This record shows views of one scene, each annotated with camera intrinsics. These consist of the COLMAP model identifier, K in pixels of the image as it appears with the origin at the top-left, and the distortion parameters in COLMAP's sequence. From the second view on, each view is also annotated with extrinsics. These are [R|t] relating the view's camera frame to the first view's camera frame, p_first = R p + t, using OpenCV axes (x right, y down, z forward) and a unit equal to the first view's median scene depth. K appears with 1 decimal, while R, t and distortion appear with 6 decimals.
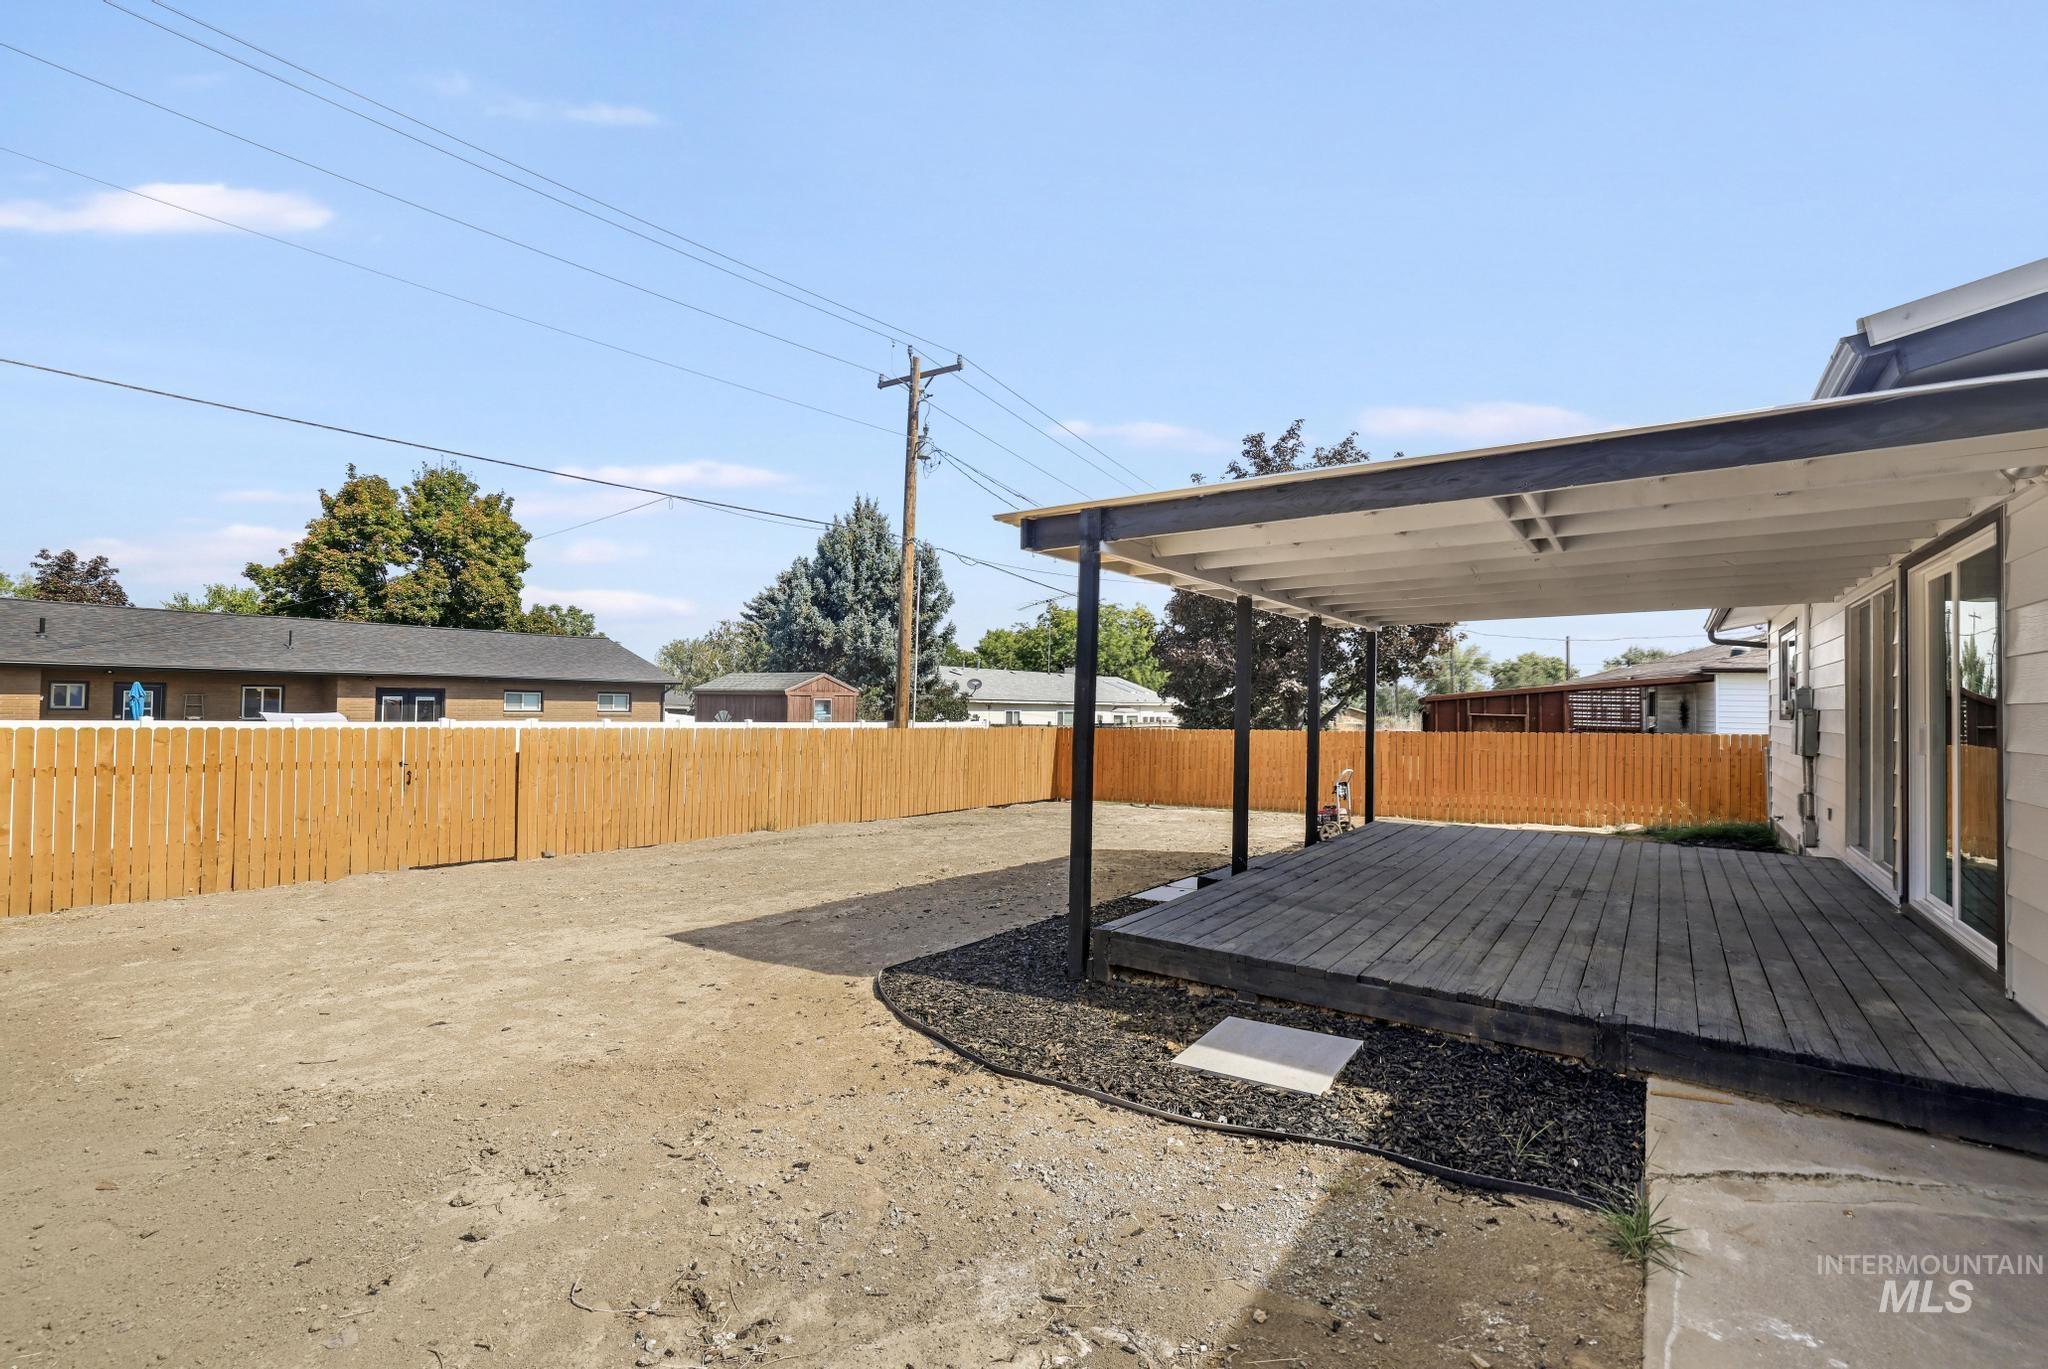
lens RADIAL K [[908.1, 0, 1003.9], [0, 908.1, 694.1], [0, 0, 1]] dist [-0.025431, -0.000464]
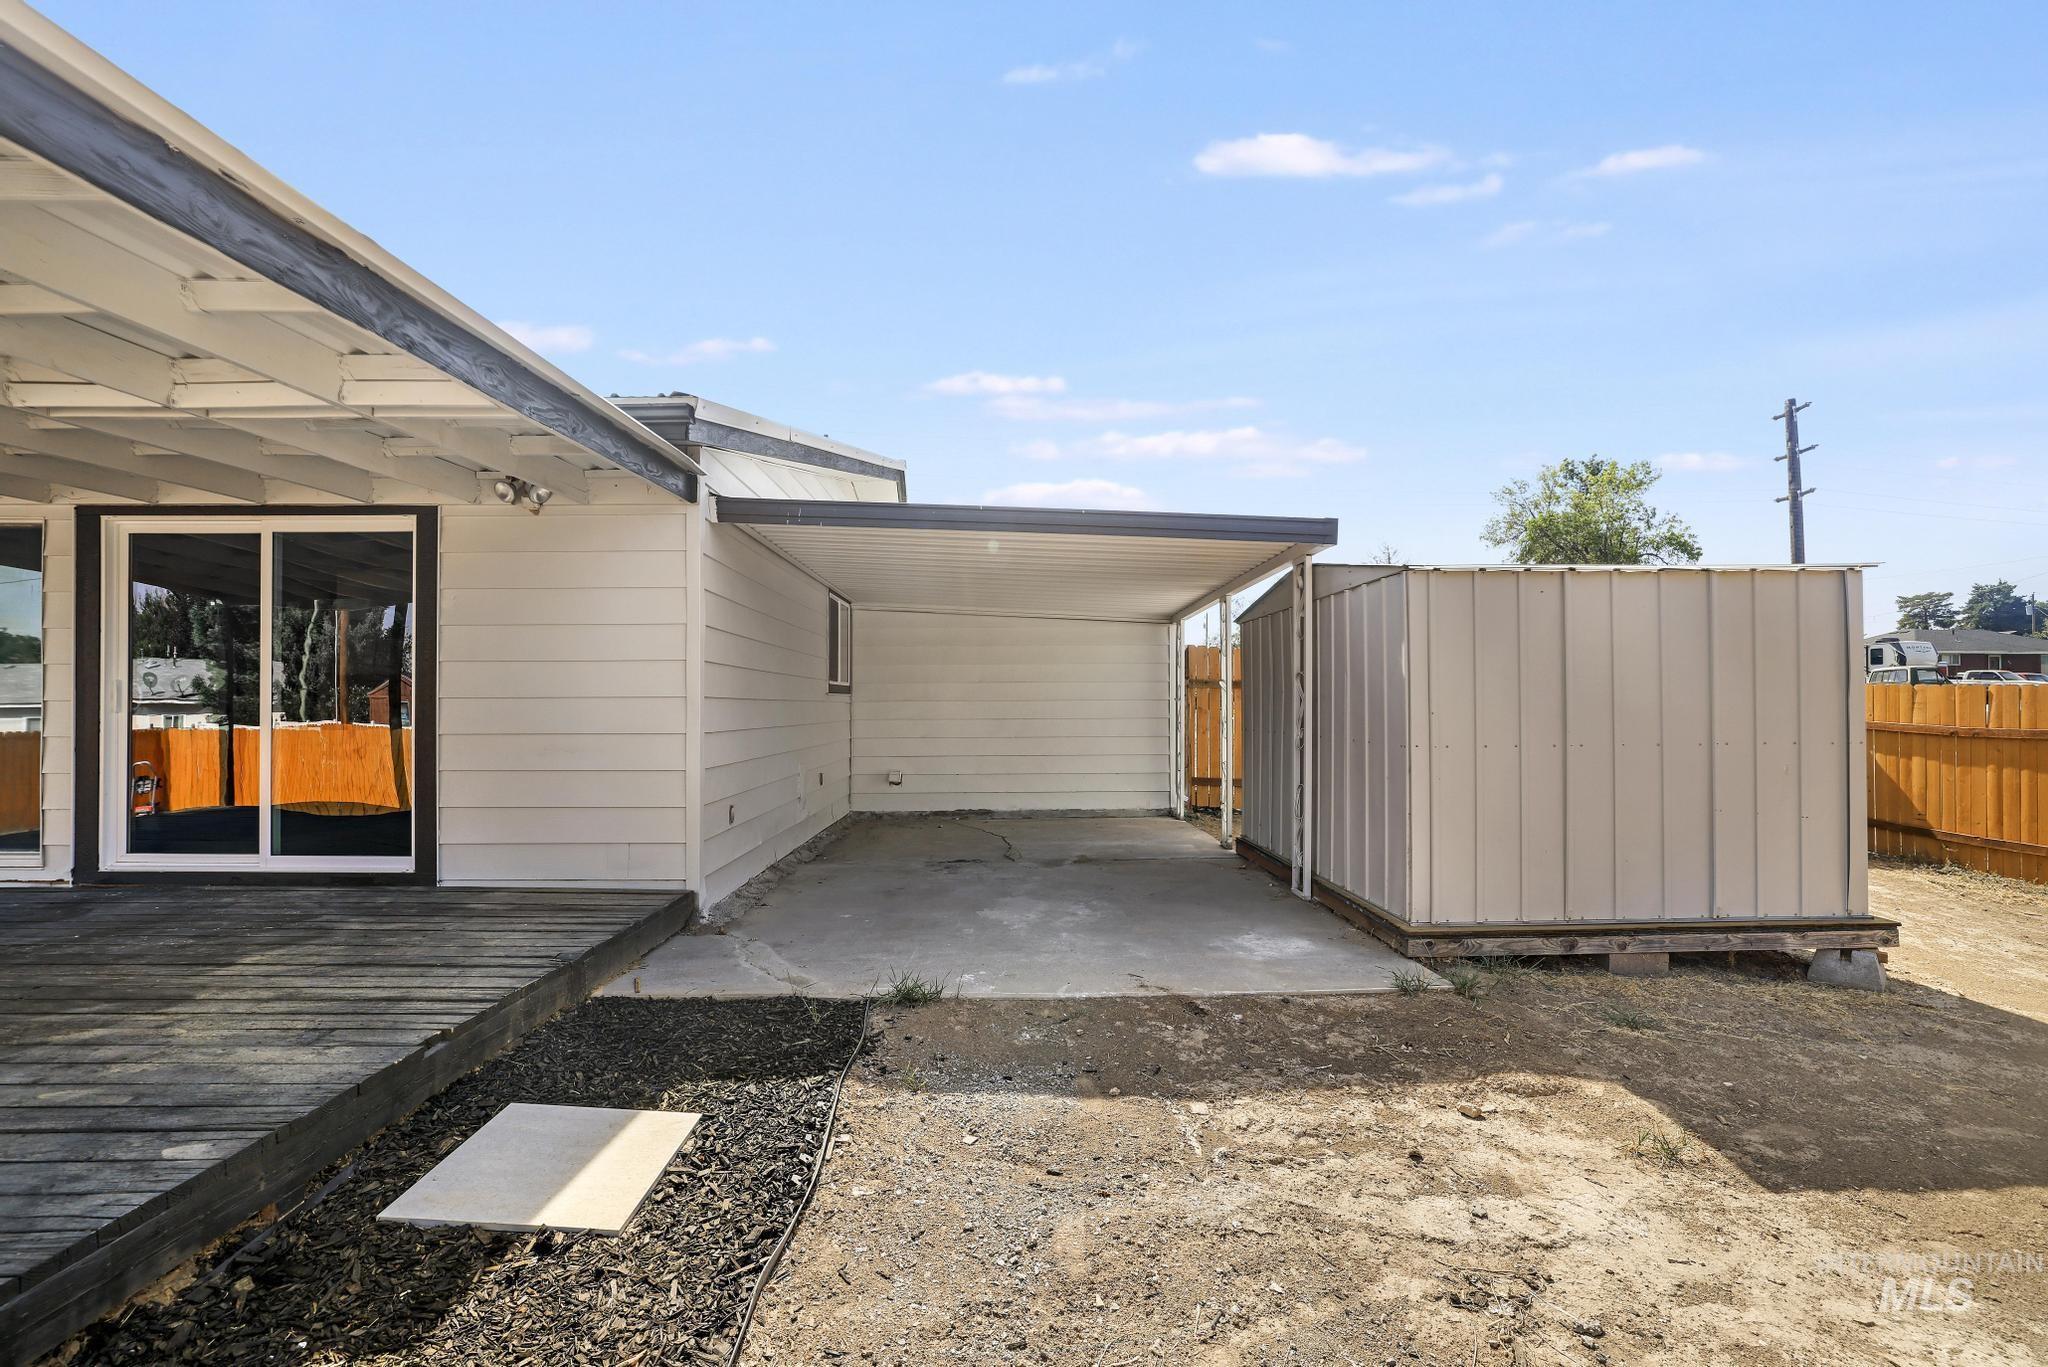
lens RADIAL K [[908.1, 0, 1013.4], [0, 908.1, 698.8], [0, 0, 1]] dist [-0.025431, -0.000464]
pose [[-0.567024, -0.017529, 0.823515, -0.305249], [-0.015709, 0.999822, 0.010466, 0.028276], [-0.823551, -0.007003, -0.567198, 0.763344]]
